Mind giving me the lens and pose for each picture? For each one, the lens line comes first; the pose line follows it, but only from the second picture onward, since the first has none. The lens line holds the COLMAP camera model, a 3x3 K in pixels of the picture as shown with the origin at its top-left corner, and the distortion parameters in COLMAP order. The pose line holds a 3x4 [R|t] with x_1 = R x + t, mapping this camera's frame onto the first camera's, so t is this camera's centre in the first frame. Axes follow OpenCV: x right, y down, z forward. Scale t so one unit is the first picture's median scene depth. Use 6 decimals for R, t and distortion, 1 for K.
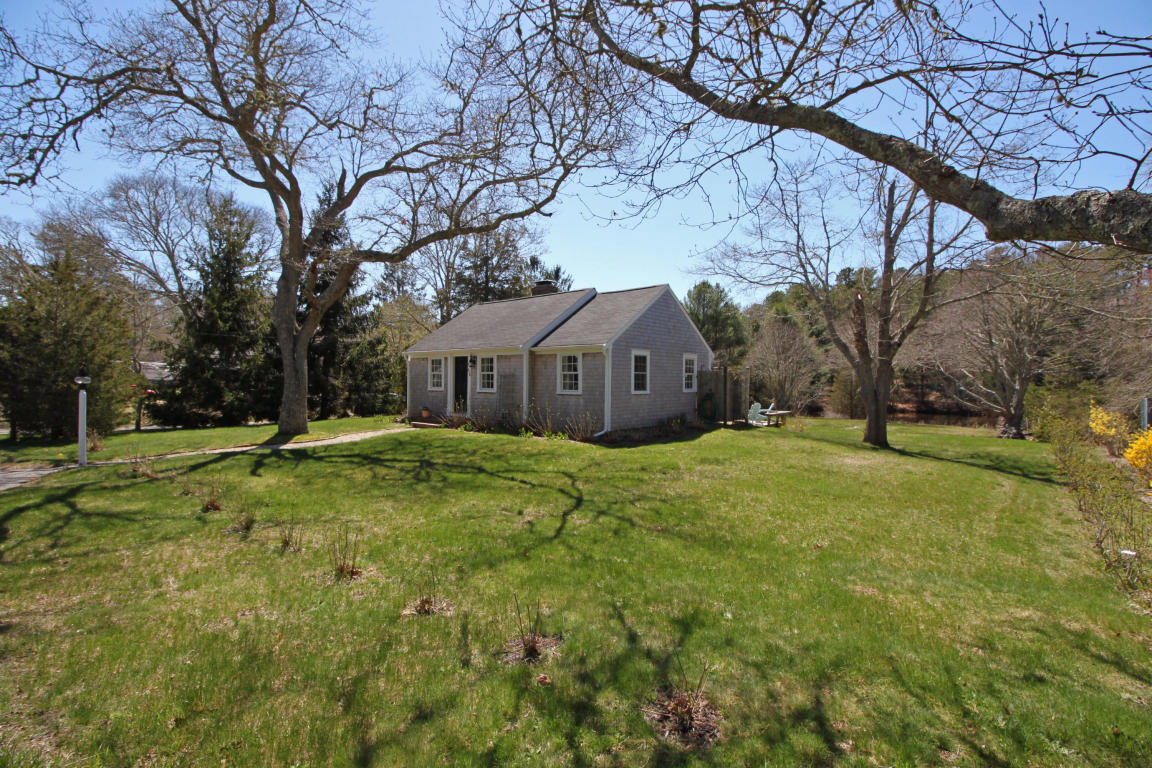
lens RADIAL K [[521.1, 0, 576.0], [0, 521.1, 384.0], [0, 0, 1]] dist [-0.025785, -0.000307]
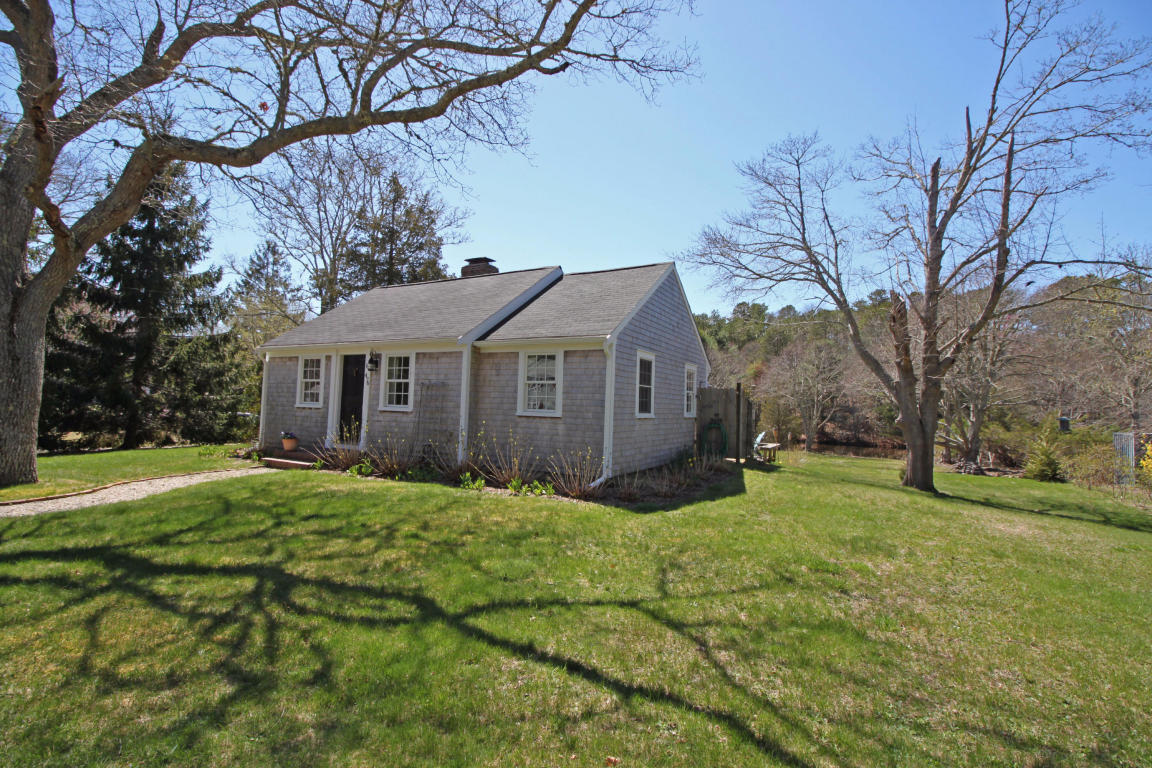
lens RADIAL K [[521.1, 0, 576.0], [0, 521.1, 384.0], [0, 0, 1]] dist [-0.025785, -0.000307]
pose [[0.977583, 0.032185, 0.208078, -0.091729], [-0.021386, 0.998315, -0.053942, 0.012497], [-0.209463, 0.048283, 0.976624, 0.345161]]
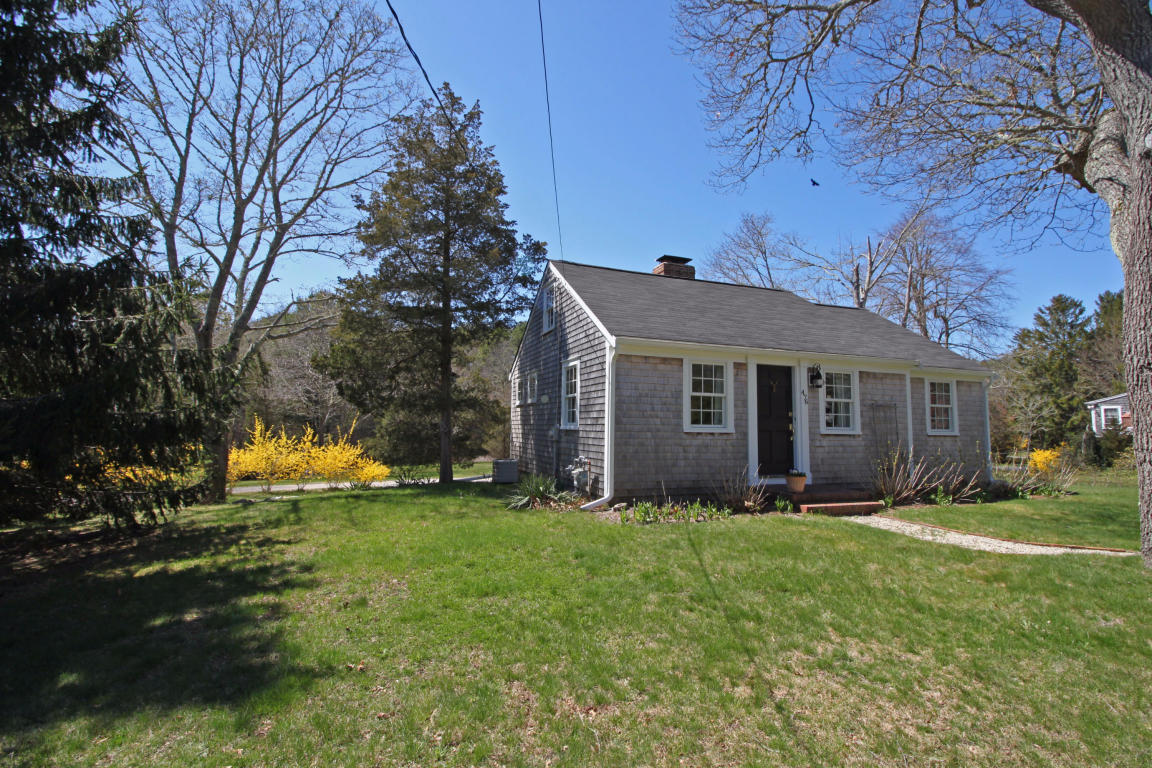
lens RADIAL K [[521.1, 0, 576.0], [0, 521.1, 384.0], [0, 0, 1]] dist [-0.025785, -0.000307]
pose [[0.519494, 0.063335, 0.852124, -0.813331], [-0.010027, 0.997632, -0.068037, 0.002490], [-0.854415, 0.026801, 0.518899, 0.966818]]
